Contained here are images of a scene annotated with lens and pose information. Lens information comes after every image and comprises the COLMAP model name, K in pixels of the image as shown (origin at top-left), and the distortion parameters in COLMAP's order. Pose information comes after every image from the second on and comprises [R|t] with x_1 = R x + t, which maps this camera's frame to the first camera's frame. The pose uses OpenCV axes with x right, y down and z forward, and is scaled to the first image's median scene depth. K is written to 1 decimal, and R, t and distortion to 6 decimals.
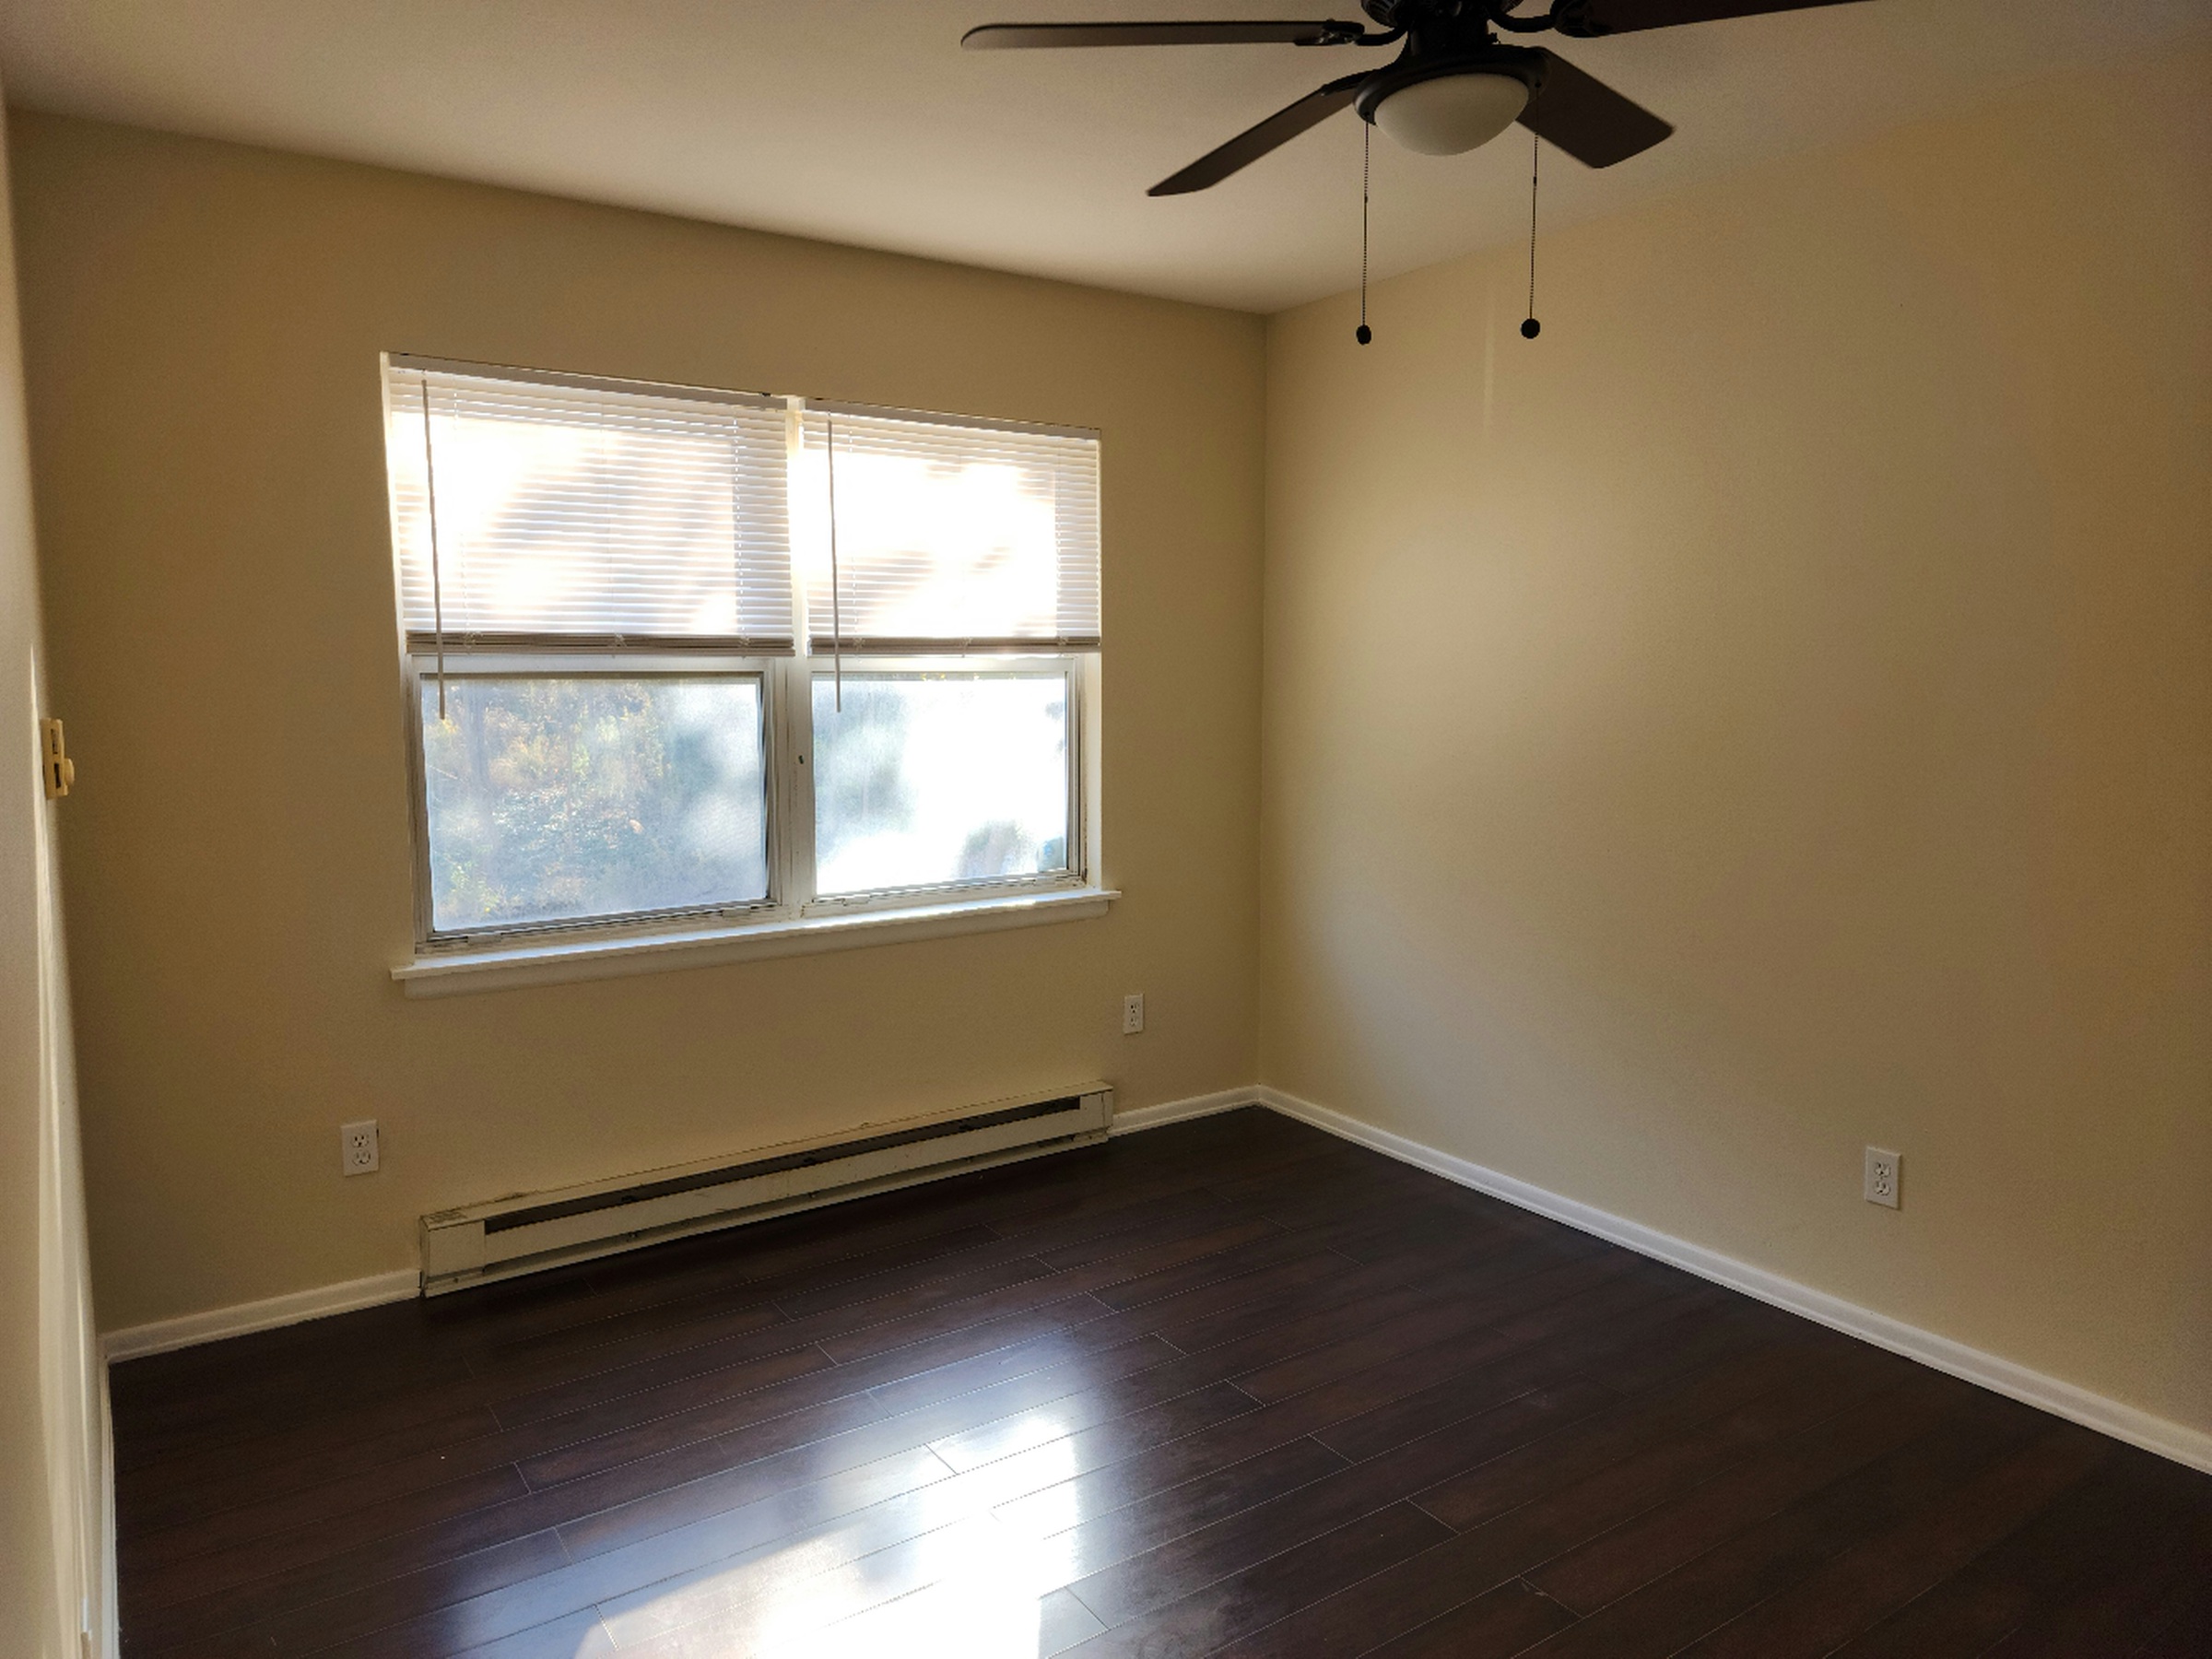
lens RADIAL K [[1484.4, 0, 1106.0], [0, 1484.4, 829.5], [0, 0, 1]] dist [0.070732, 0.000384]
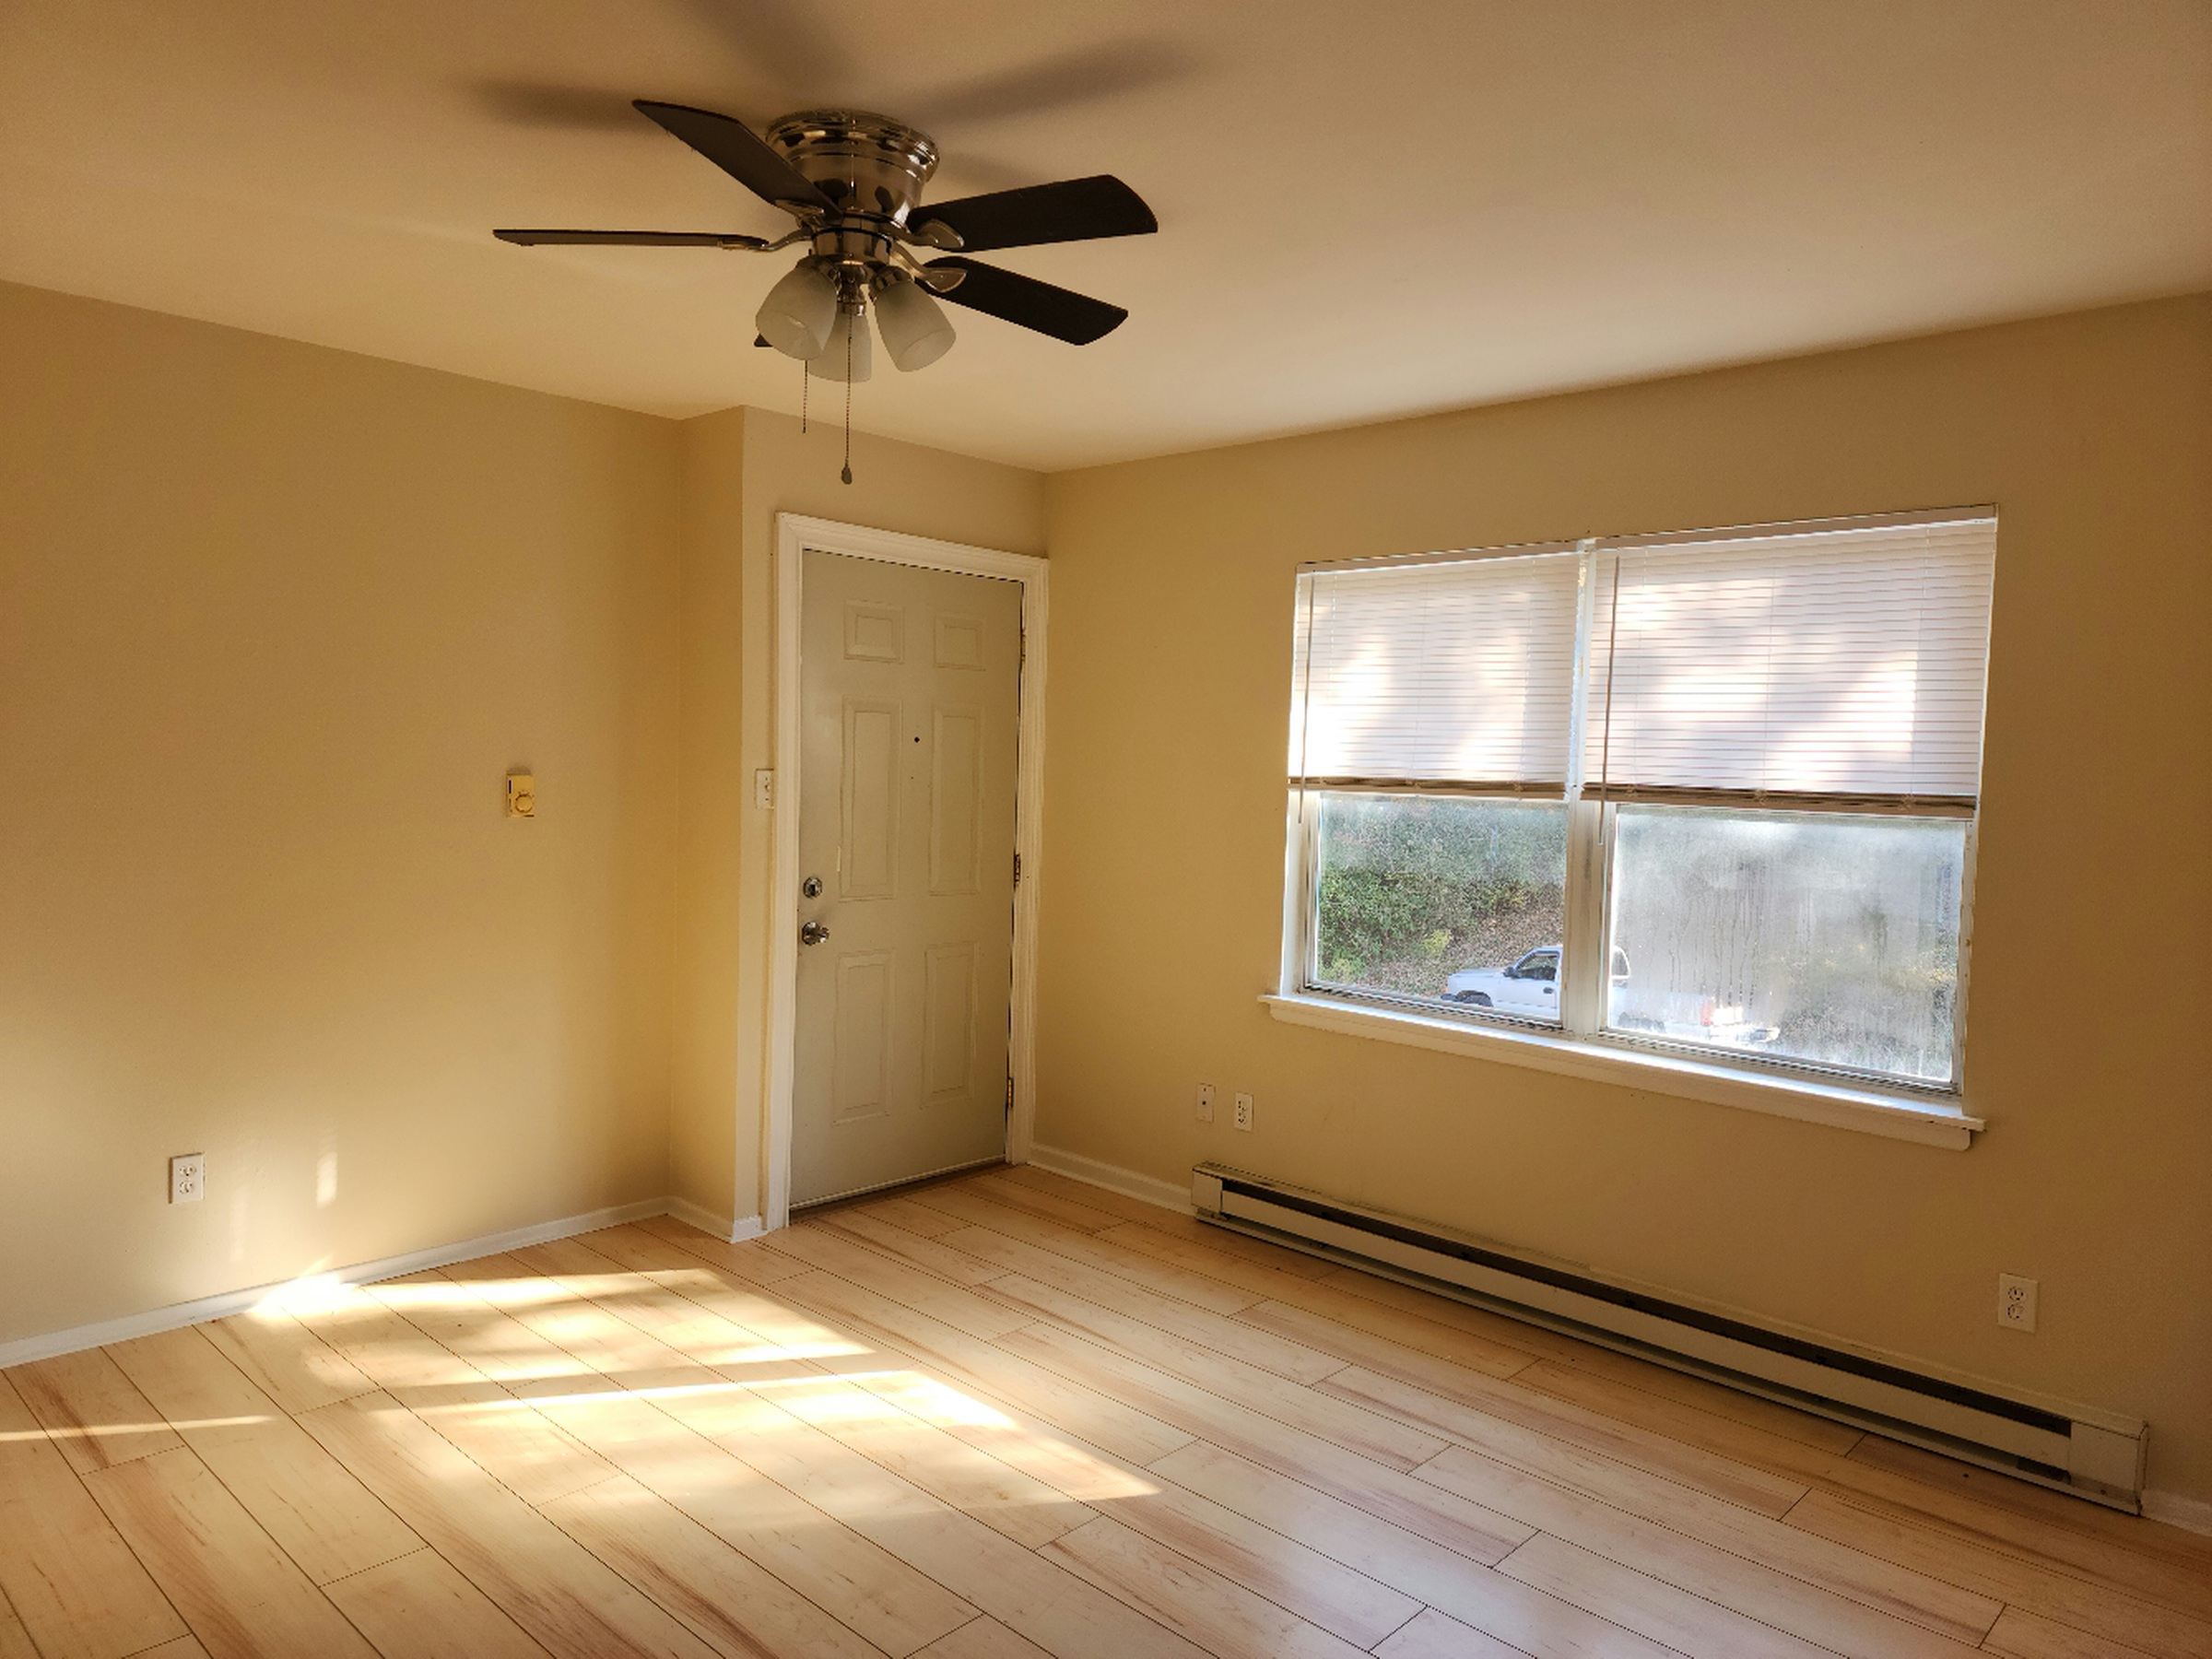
lens RADIAL K [[1484.4, 0, 1106.0], [0, 1484.4, 829.5], [0, 0, 1]] dist [0.070732, 0.000384]
pose [[0.210810, 0.071430, -0.974914, 0.743424], [-0.130574, 0.990447, 0.044333, -0.090581], [0.968767, 0.117952, 0.218123, 0.468048]]
